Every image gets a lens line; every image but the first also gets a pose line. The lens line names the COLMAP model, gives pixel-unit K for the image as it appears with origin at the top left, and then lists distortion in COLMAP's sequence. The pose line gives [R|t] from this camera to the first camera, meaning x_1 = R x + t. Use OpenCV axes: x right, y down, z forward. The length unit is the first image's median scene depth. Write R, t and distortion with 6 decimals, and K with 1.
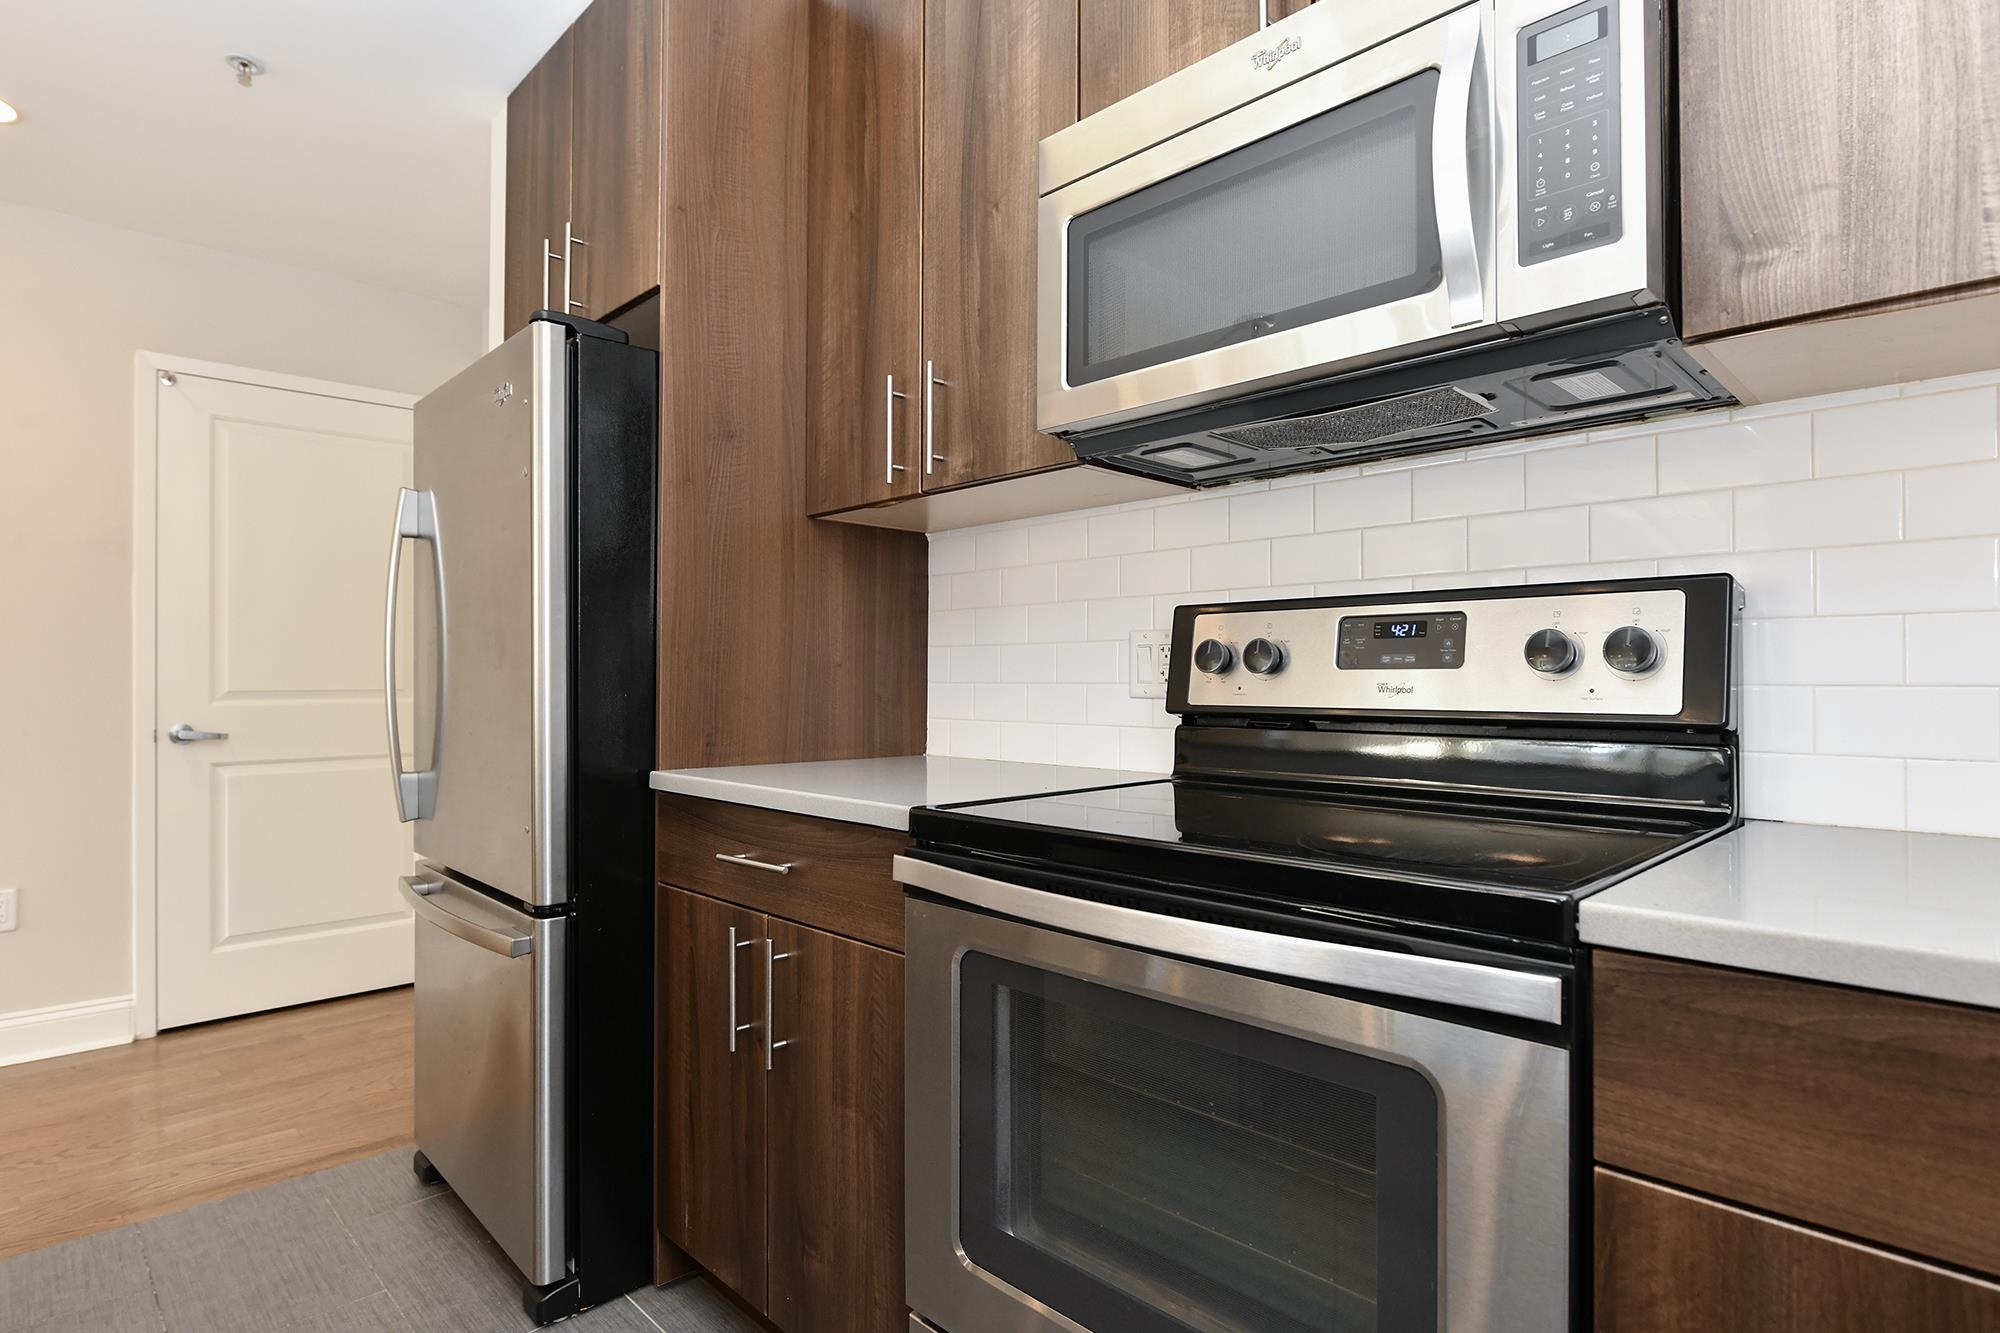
lens RADIAL K [[1046.4, 0, 1002.4], [0, 1046.4, 660.9], [0, 0, 1]] dist [-0.012020, 0.000104]
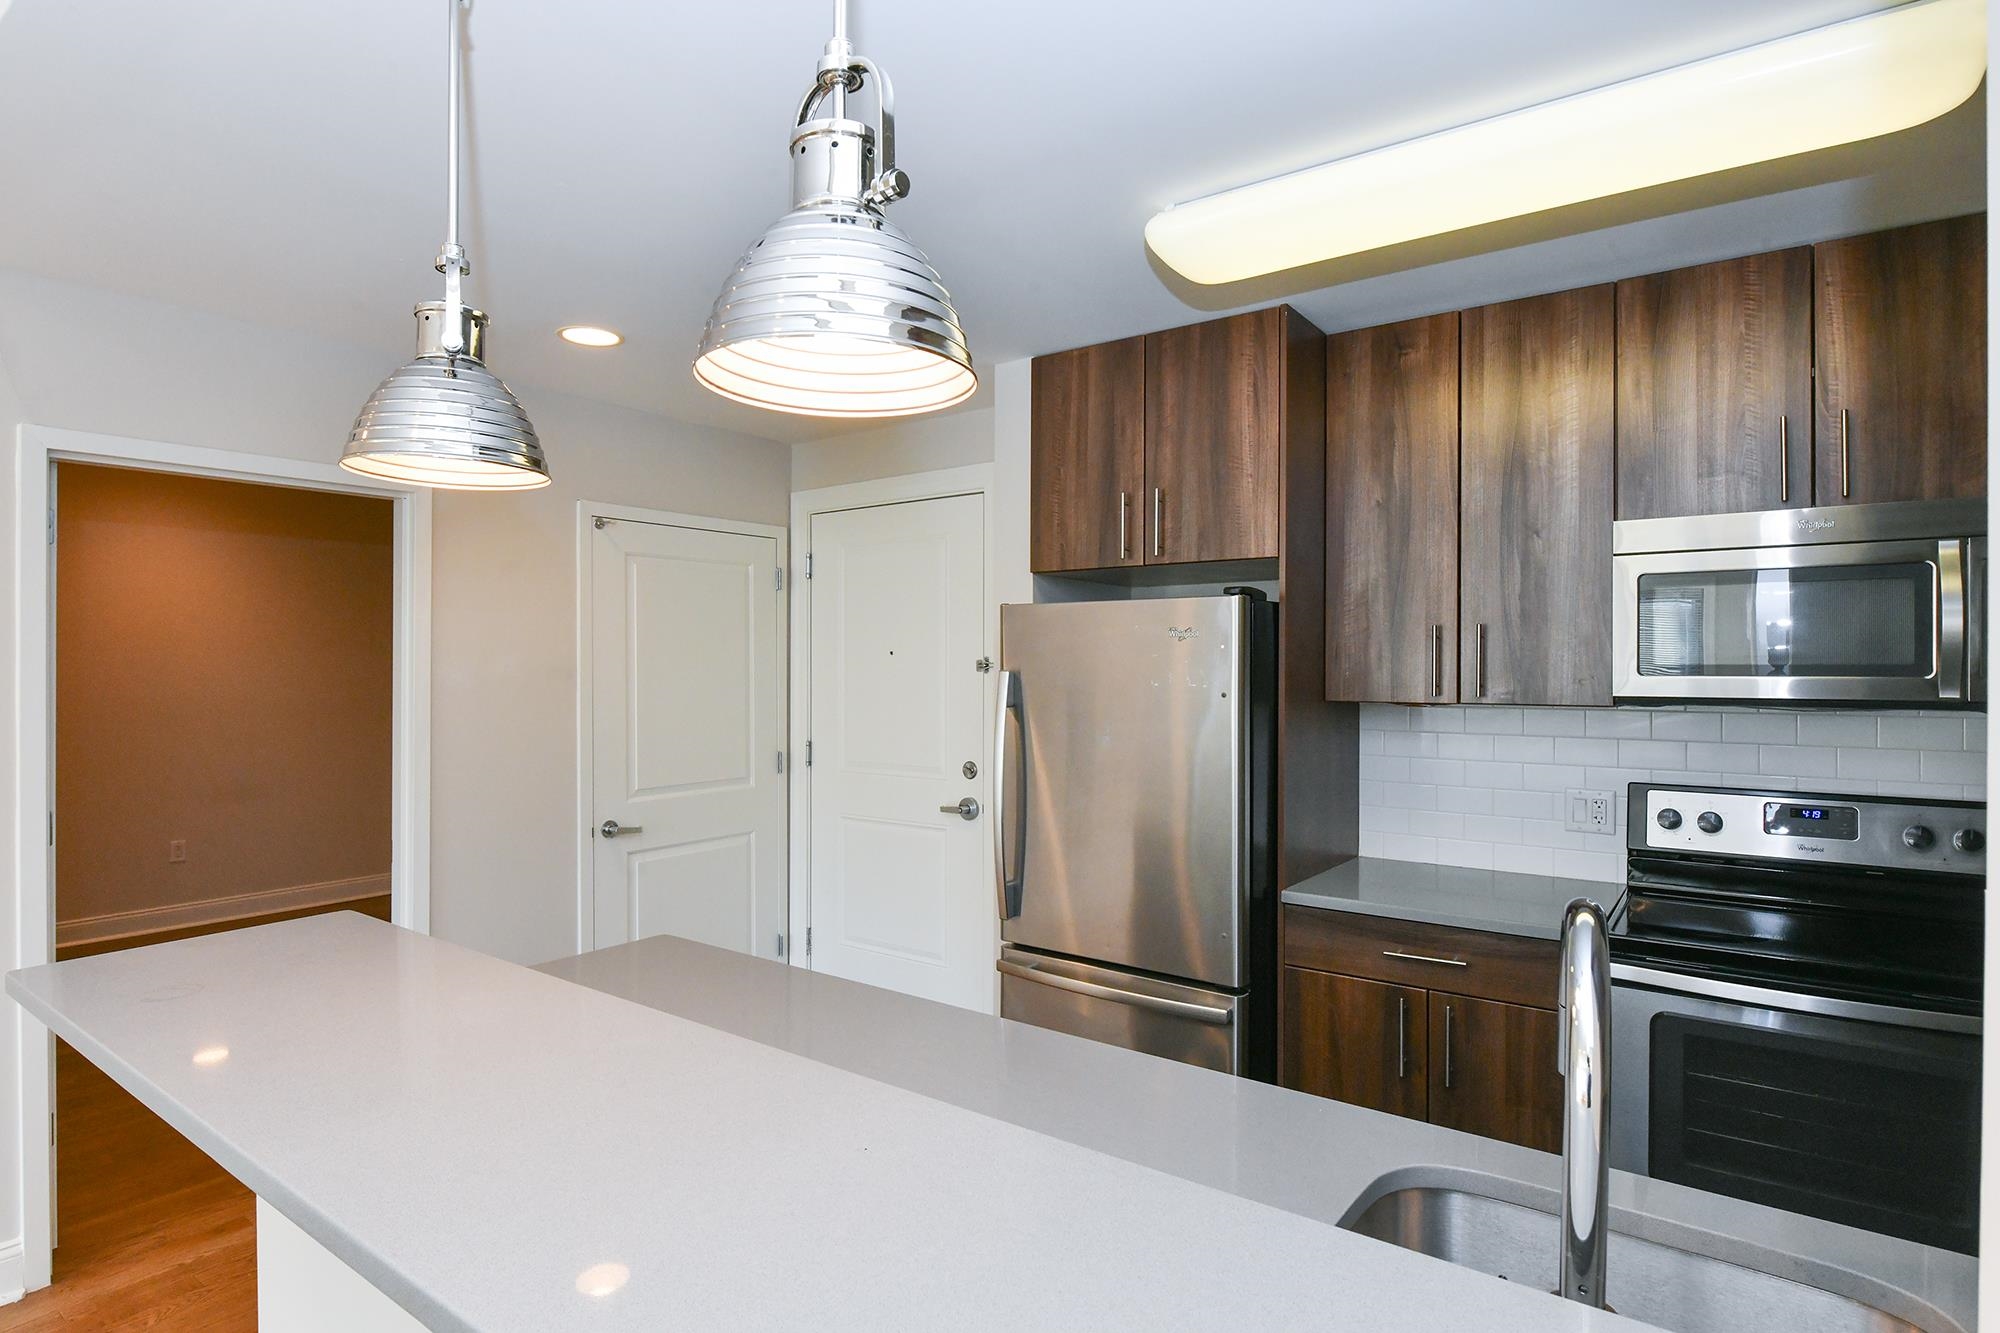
lens RADIAL K [[1047.3, 0, 1000.3], [0, 1047.3, 653.5], [0, 0, 1]] dist [-0.002595, -0.000251]
pose [[0.985622, 0.007793, 0.168784, -0.821344], [-0.008006, 0.999968, 0.000580, -0.189388], [-0.168774, -0.001923, 0.985653, -0.326308]]
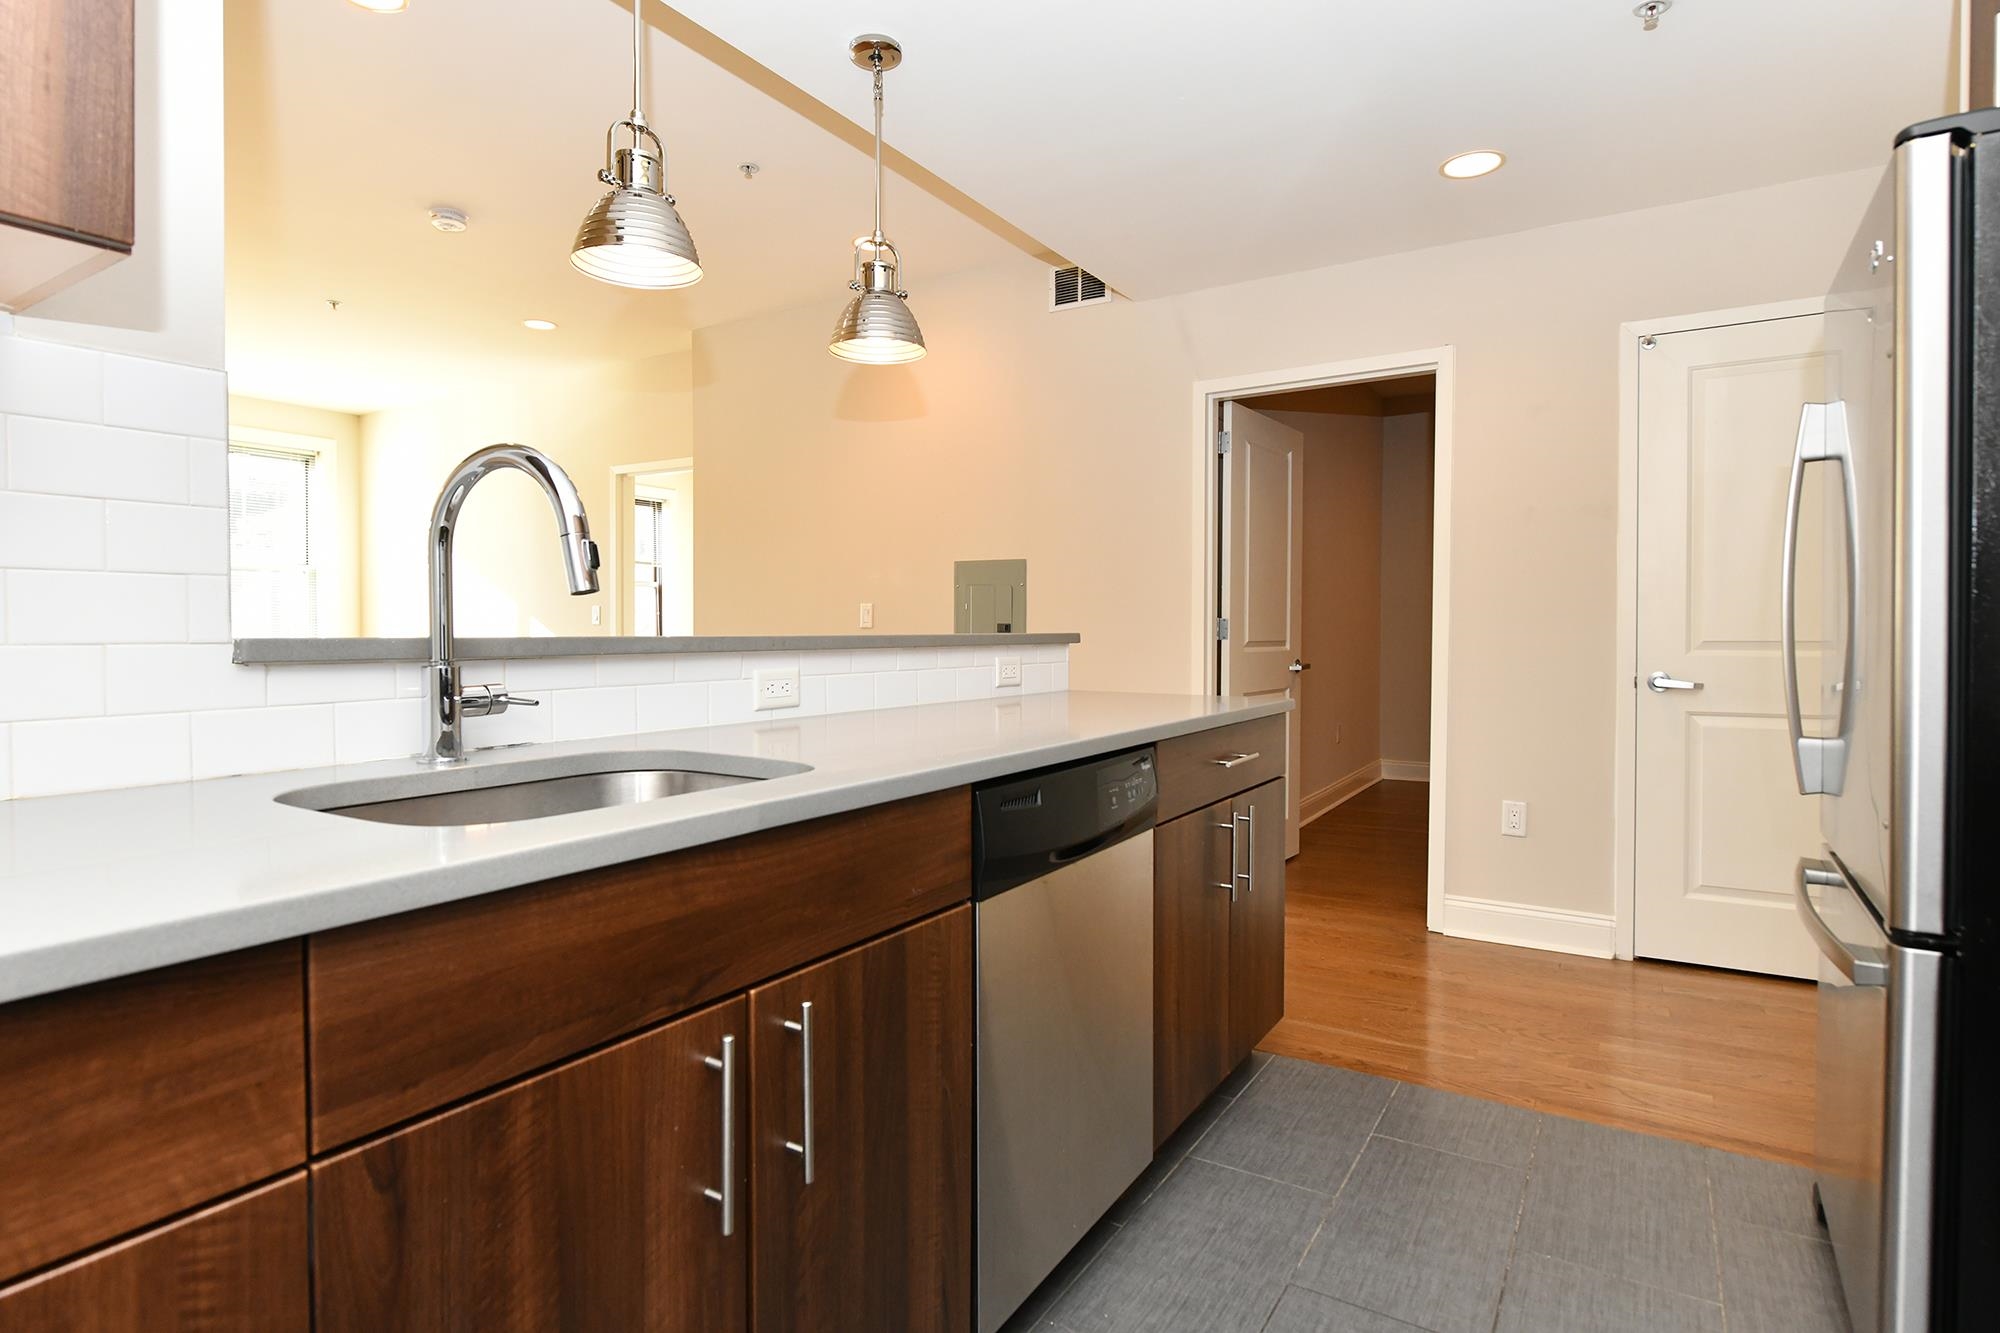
lens RADIAL K [[1047.3, 0, 1000.3], [0, 1047.3, 653.5], [0, 0, 1]] dist [-0.002595, -0.000251]
pose [[0.240979, 0.024500, -0.970221, 0.102624], [0.012978, 0.999511, 0.028463, 0.004959], [0.970443, -0.019450, 0.240543, 0.153938]]
